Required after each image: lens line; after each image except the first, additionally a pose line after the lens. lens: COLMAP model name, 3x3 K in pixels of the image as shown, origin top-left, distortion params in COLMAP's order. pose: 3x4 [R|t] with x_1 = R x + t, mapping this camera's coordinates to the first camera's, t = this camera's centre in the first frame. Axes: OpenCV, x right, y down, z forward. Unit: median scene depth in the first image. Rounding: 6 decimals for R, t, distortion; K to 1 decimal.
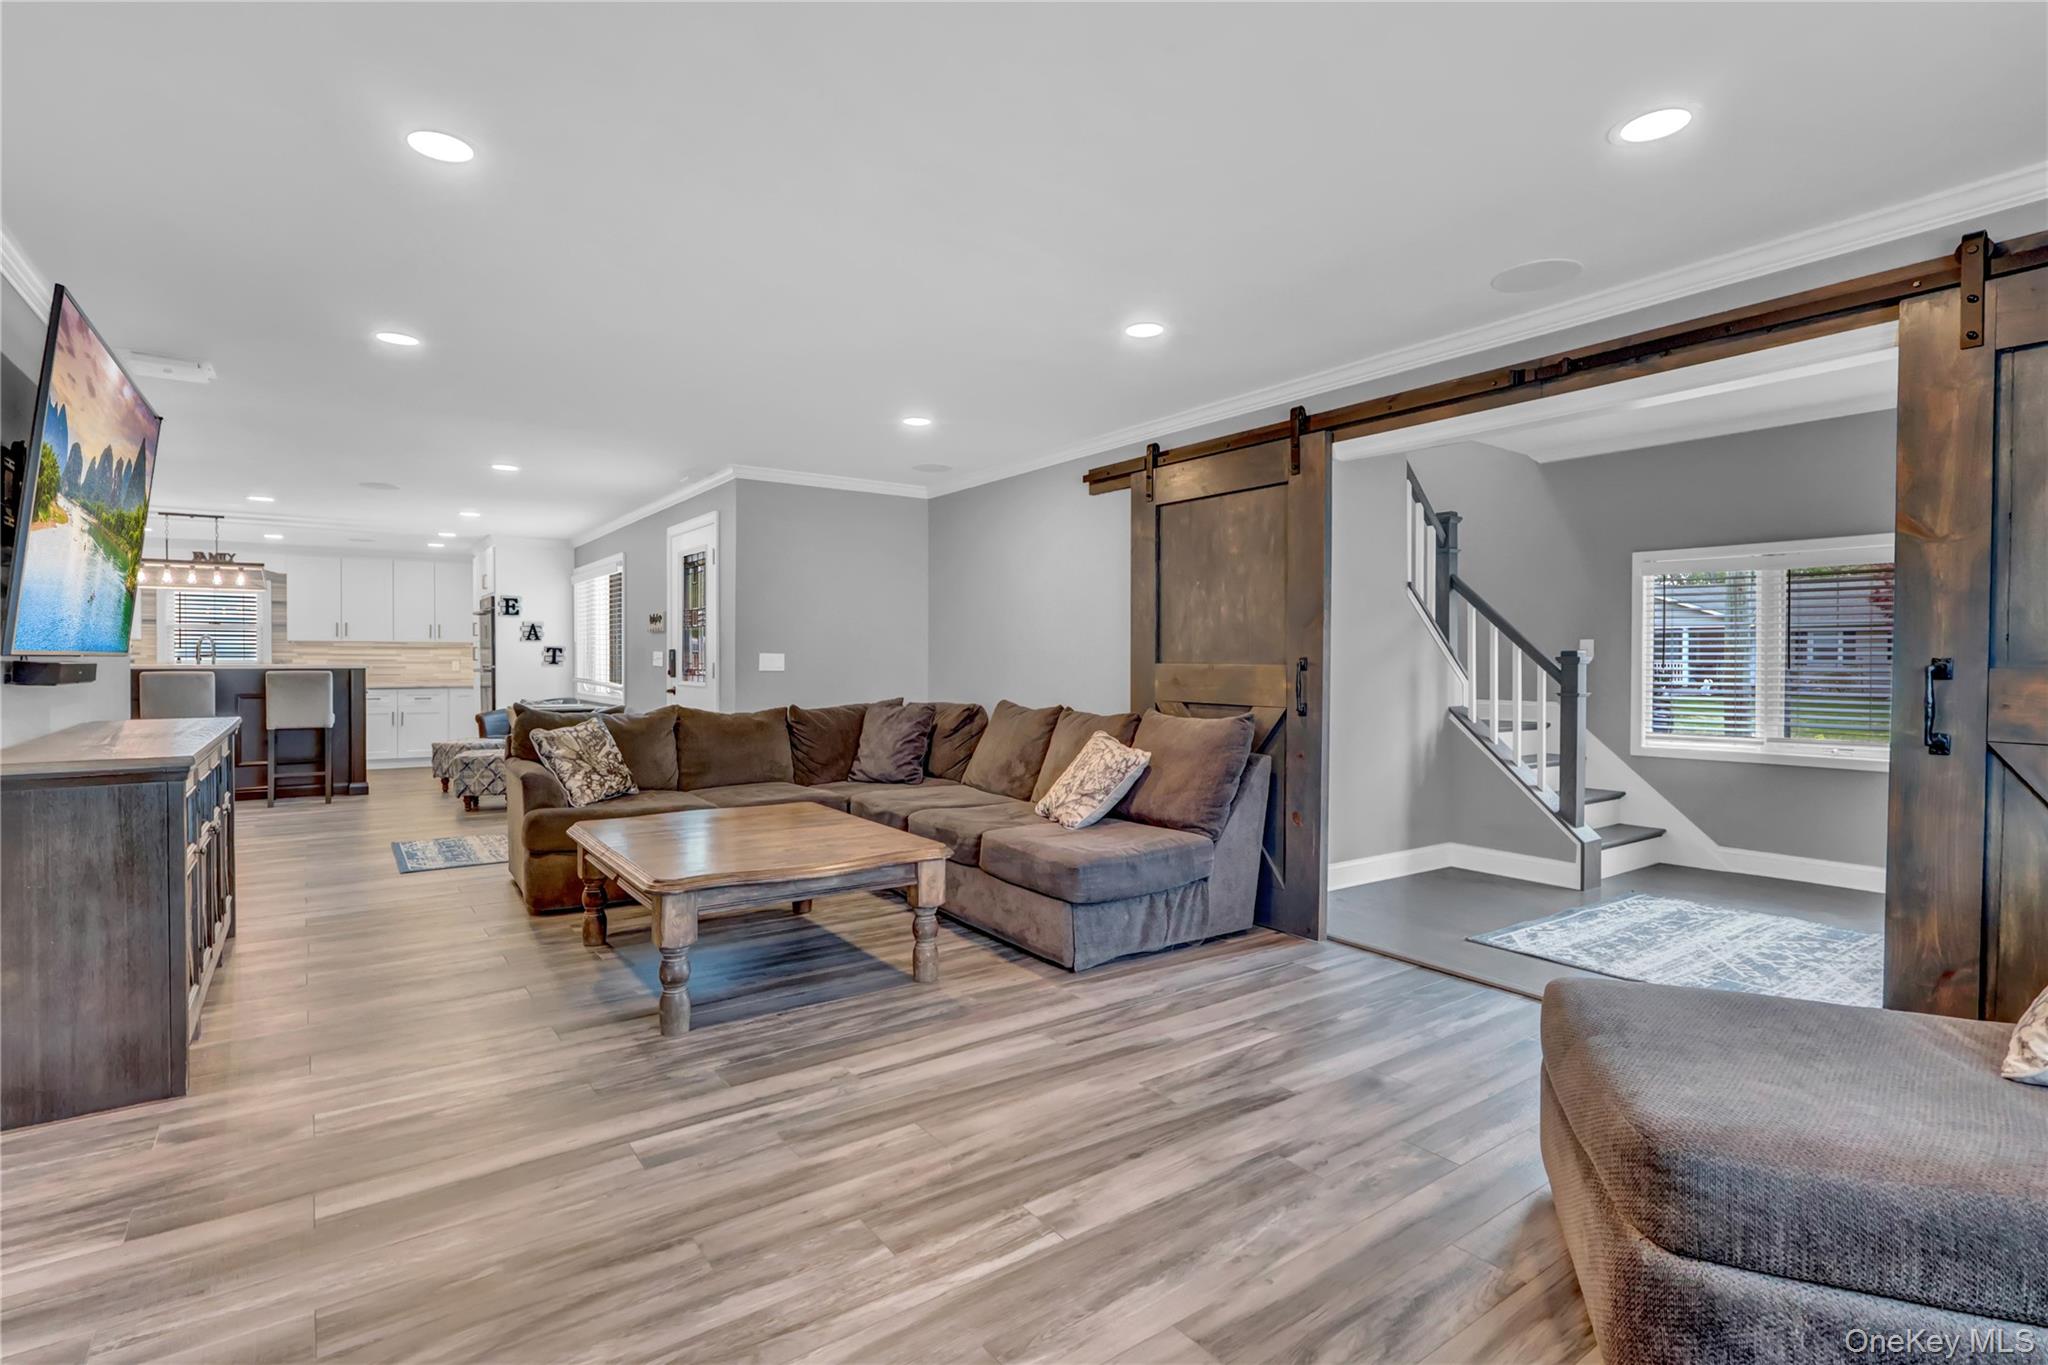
lens RADIAL K [[1006.4, 0, 1081.1], [0, 1006.4, 659.4], [0, 0, 1]] dist [0.001806, -0.000576]
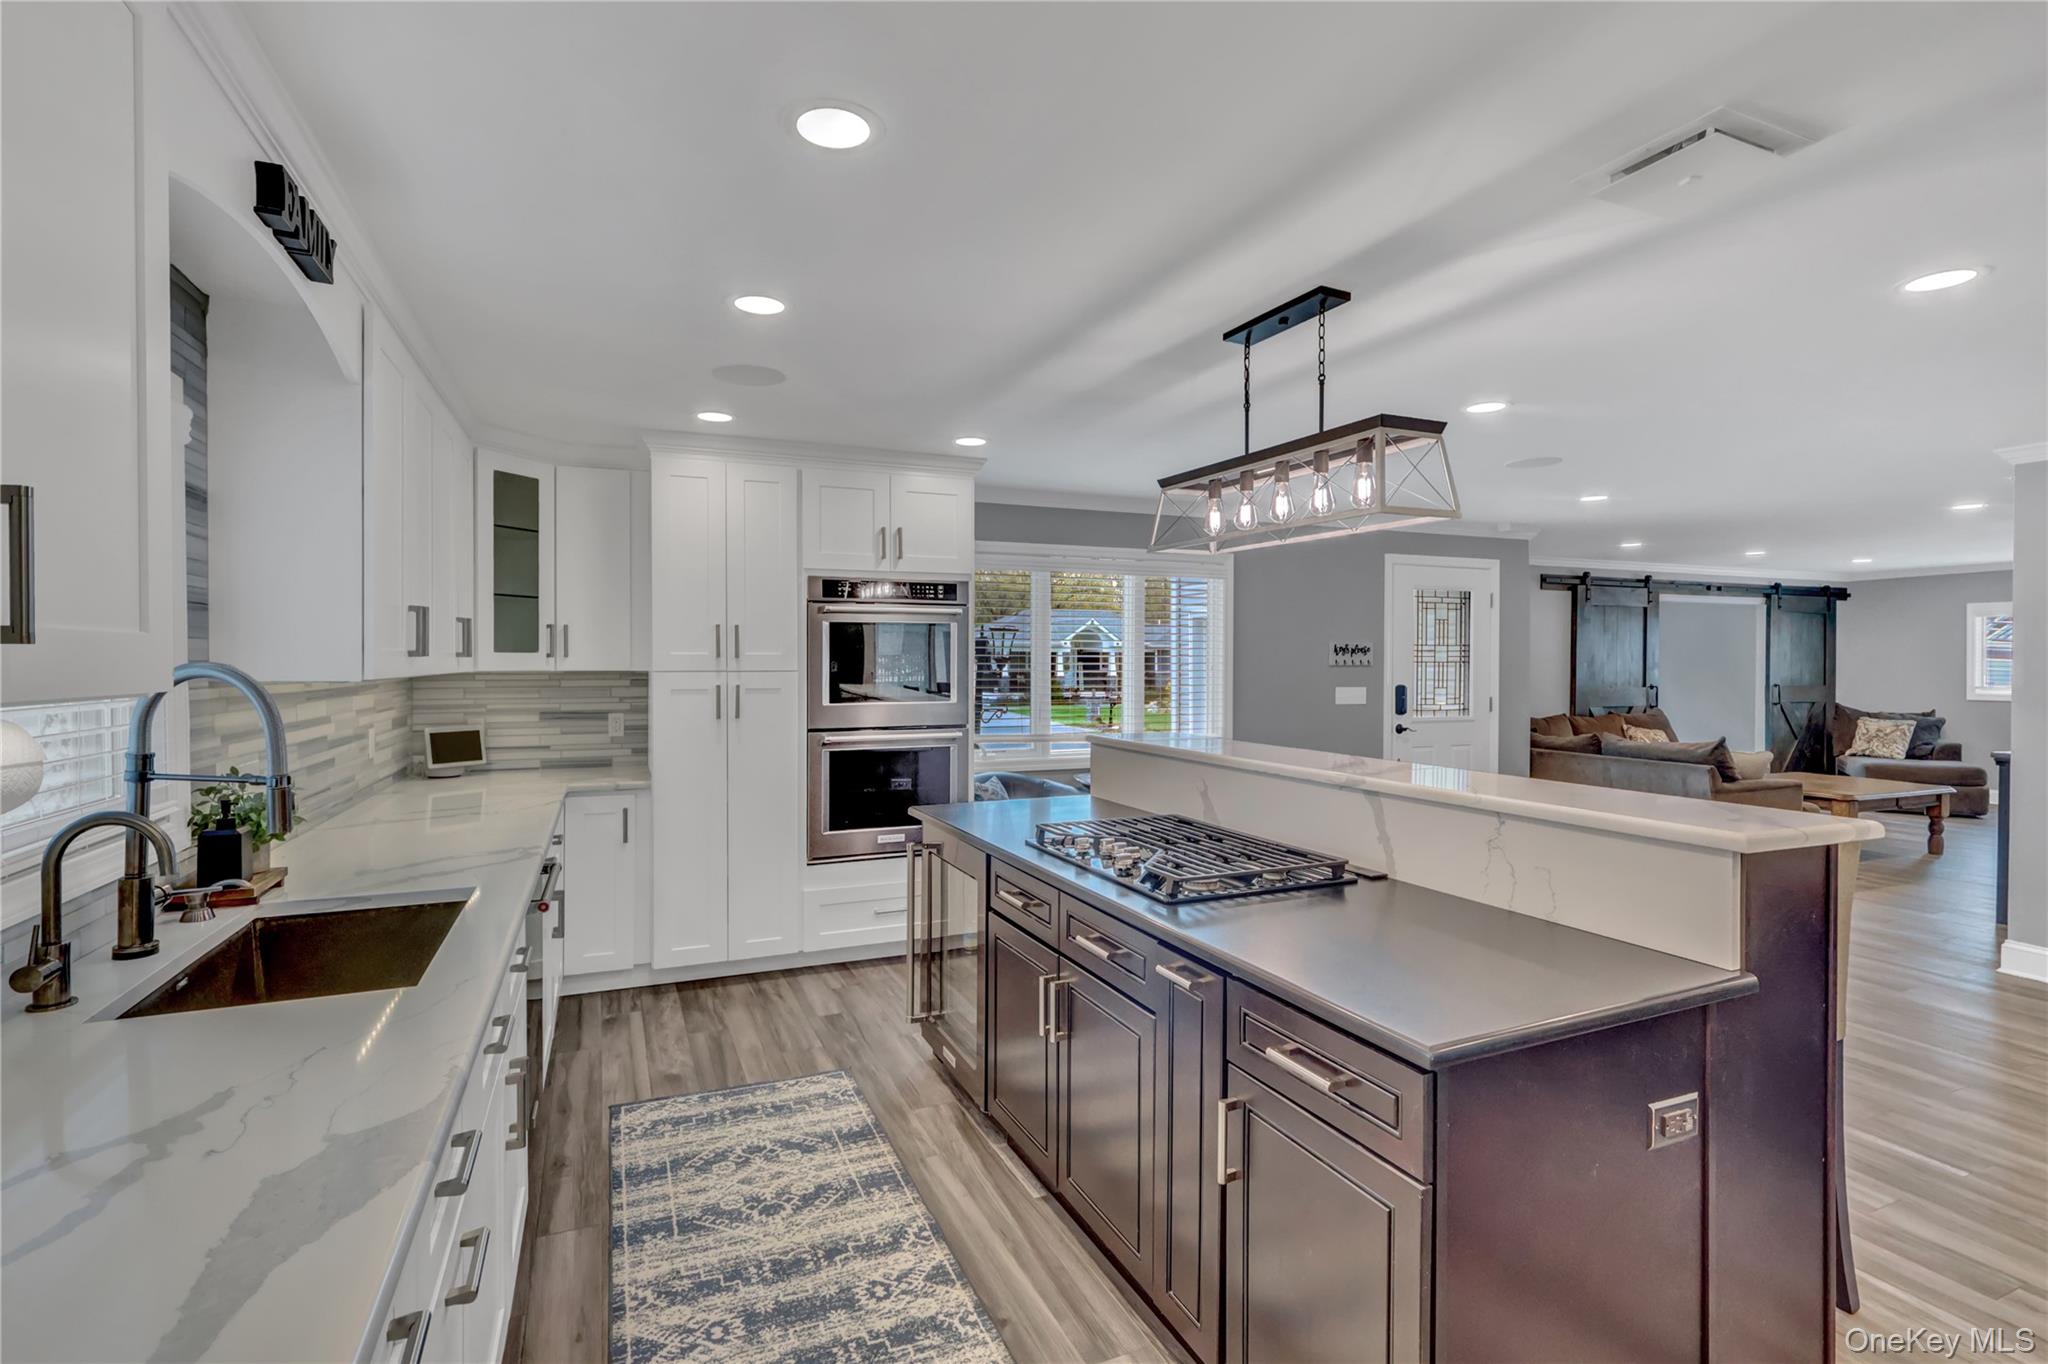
lens RADIAL K [[945.4, 0, 1026.8], [0, 945.4, 677.9], [0, 0, 1]] dist [-0.000488, -0.000184]
pose [[0.253695, -0.015270, 0.967164, -2.420802], [0.000517, 0.999877, 0.015651, -0.054197], [-0.967284, -0.003470, 0.253672, 2.011202]]
